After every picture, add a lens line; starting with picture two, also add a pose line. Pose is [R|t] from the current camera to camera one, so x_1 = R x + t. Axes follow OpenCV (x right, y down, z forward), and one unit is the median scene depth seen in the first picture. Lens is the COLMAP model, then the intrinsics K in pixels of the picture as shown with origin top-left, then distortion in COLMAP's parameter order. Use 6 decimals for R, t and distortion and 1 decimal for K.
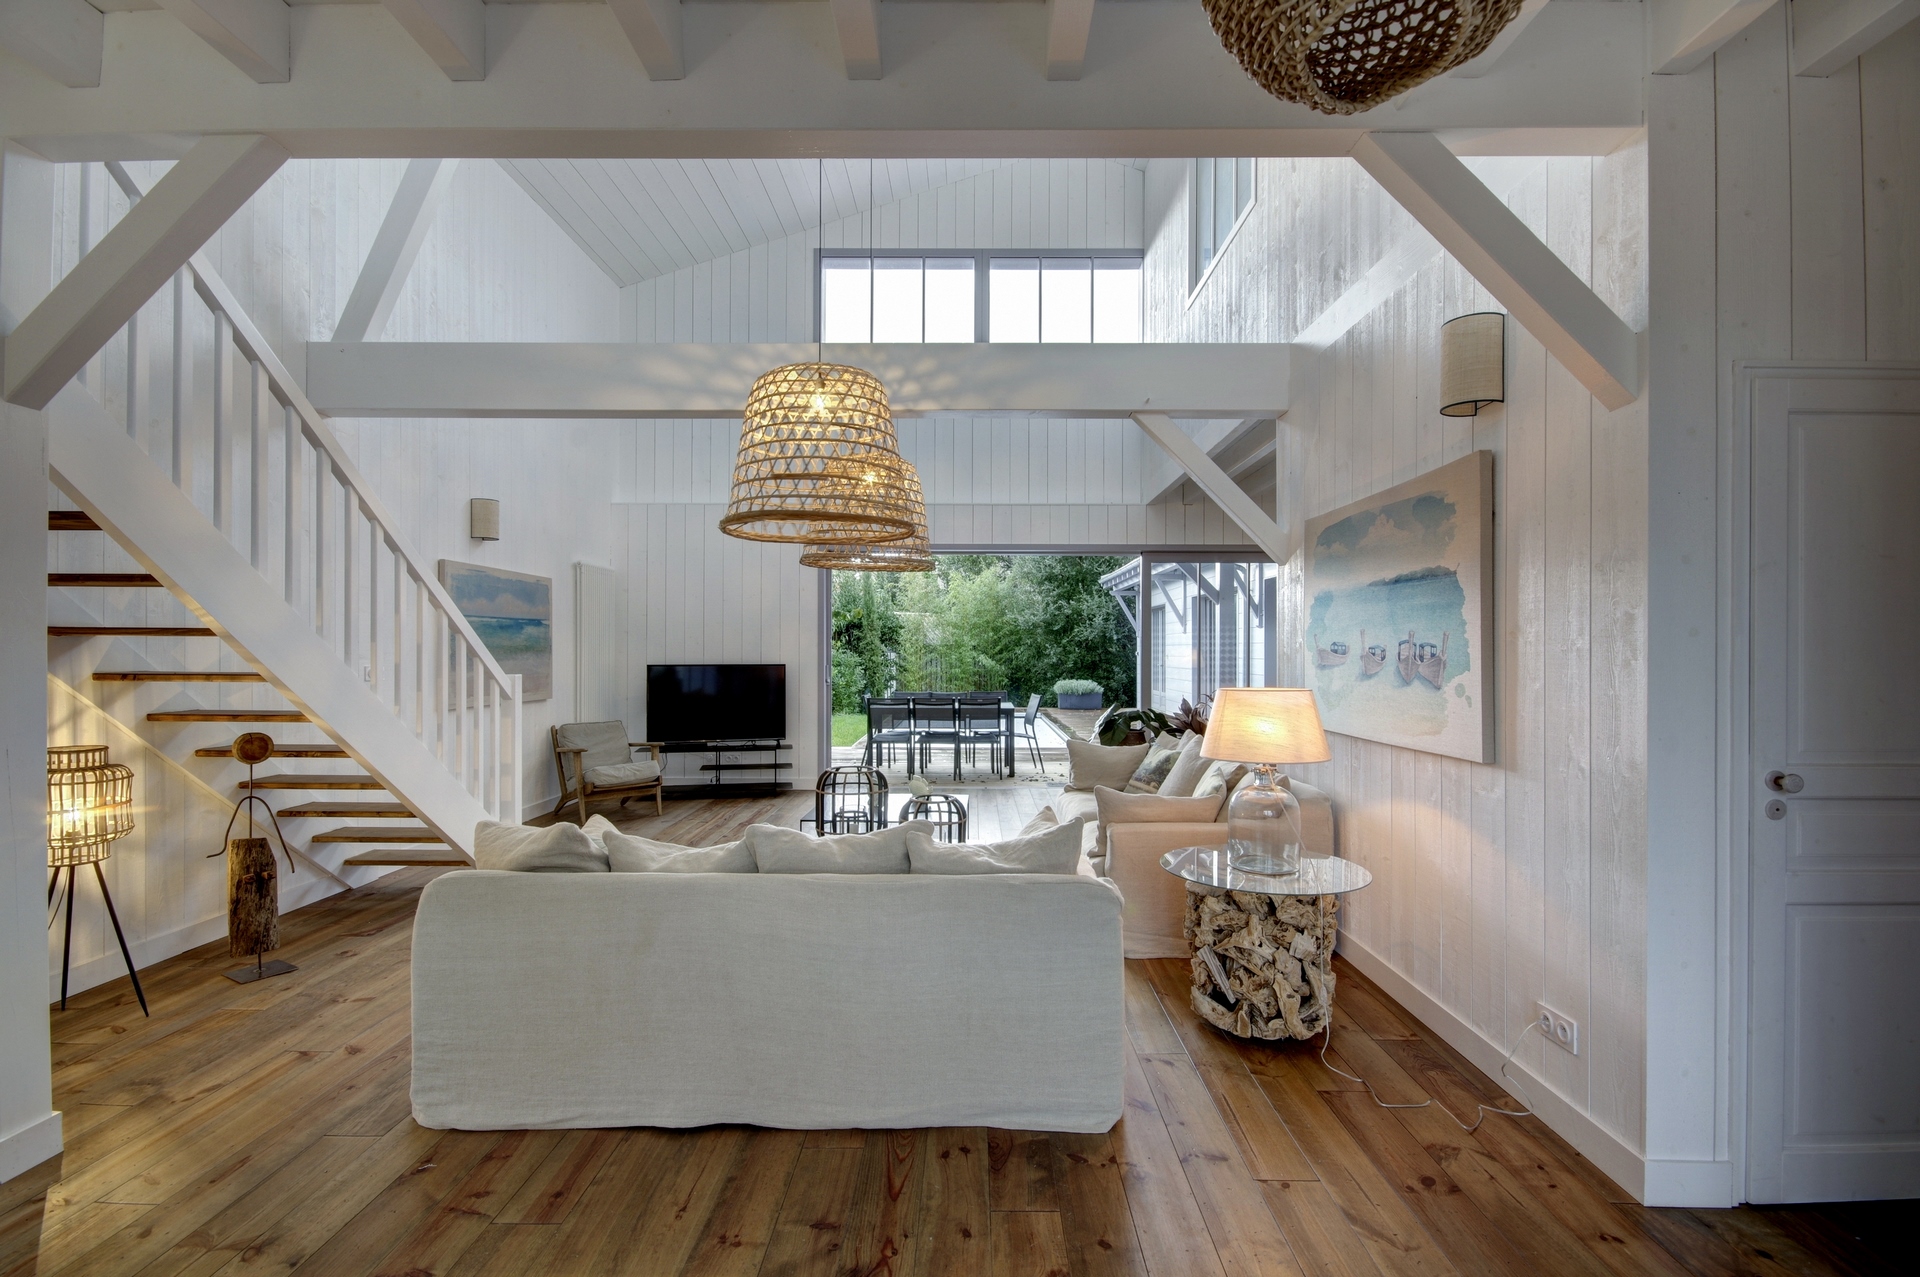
lens RADIAL K [[909.8, 0, 987.8], [0, 909.8, 630.8], [0, 0, 1]] dist [0.014594, -0.009614]
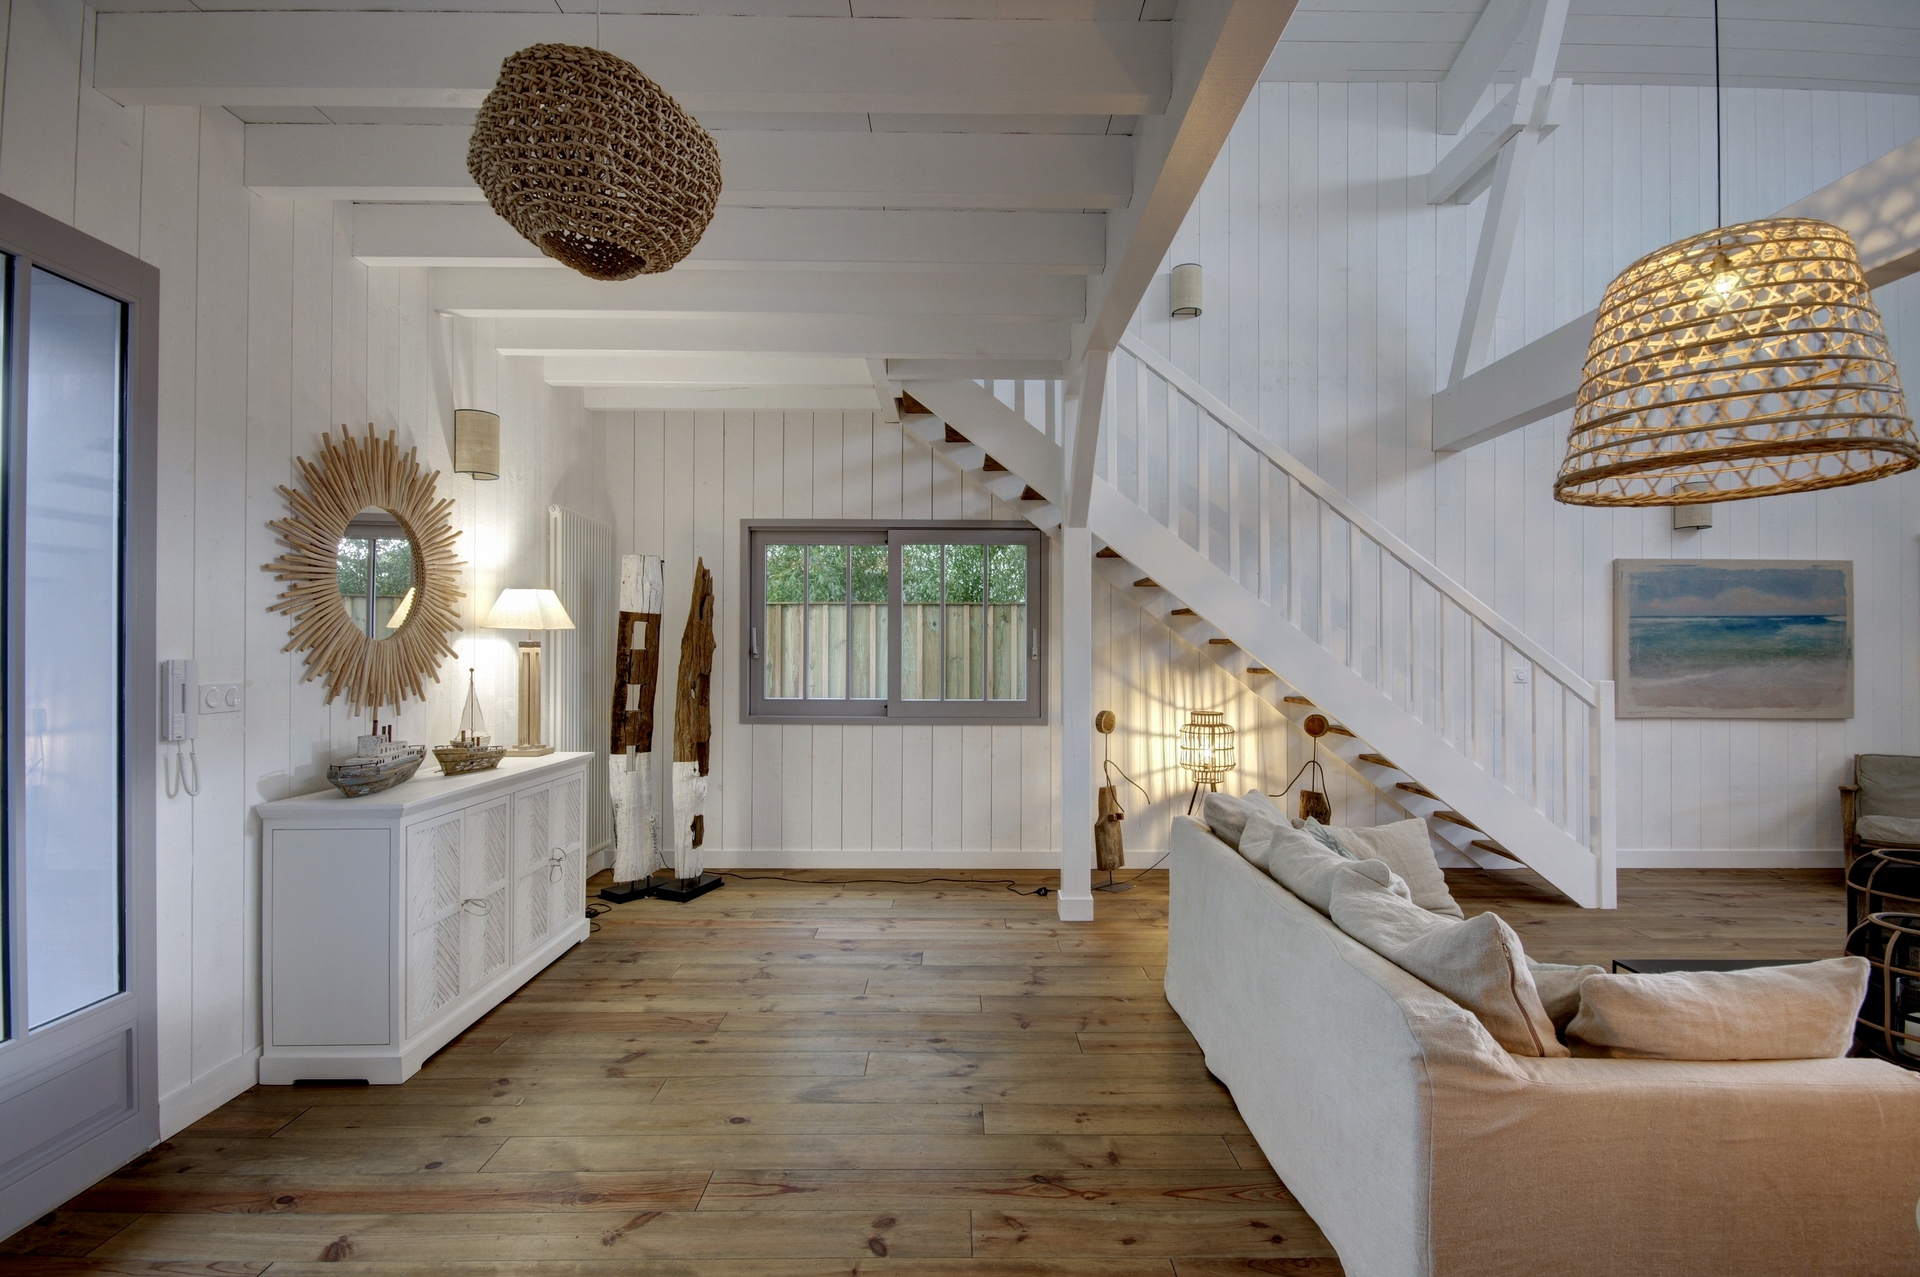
lens RADIAL K [[909.8, 0, 950.1], [0, 909.8, 650.7], [0, 0, 1]] dist [0.014594, -0.009614]
pose [[-0.013961, -0.007642, -0.999873, 0.516796], [0.018579, 0.999796, -0.007901, 0.016682], [0.999730, -0.018687, -0.013816, 0.447330]]
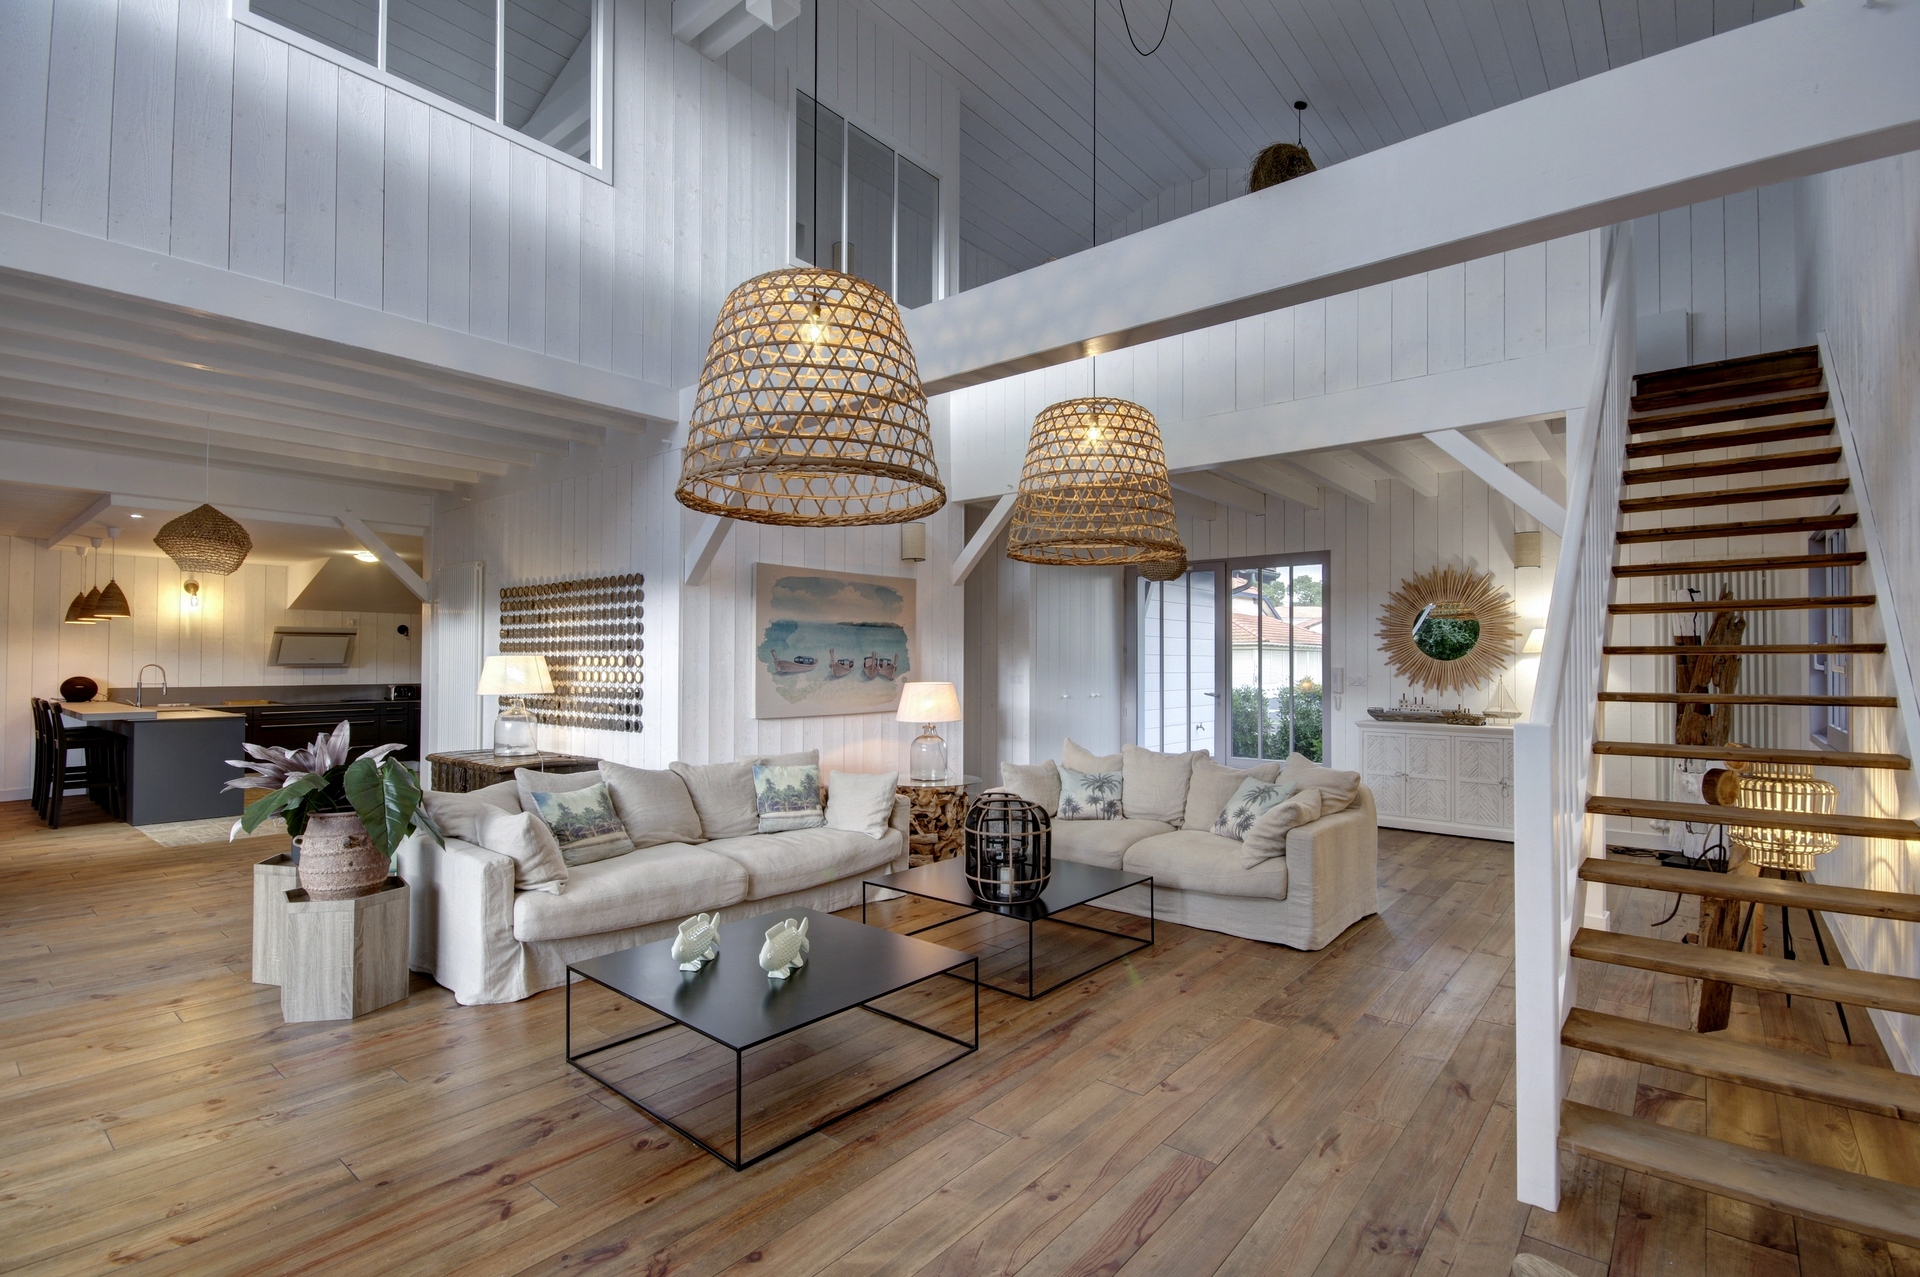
lens RADIAL K [[909.8, 0, 950.2], [0, 909.8, 643.9], [0, 0, 1]] dist [0.014594, -0.009614]
pose [[-0.761814, 0.008288, 0.647743, -0.733802], [-0.018966, 0.999204, -0.035092, 0.037993], [-0.647519, -0.039018, -0.761050, 1.881704]]
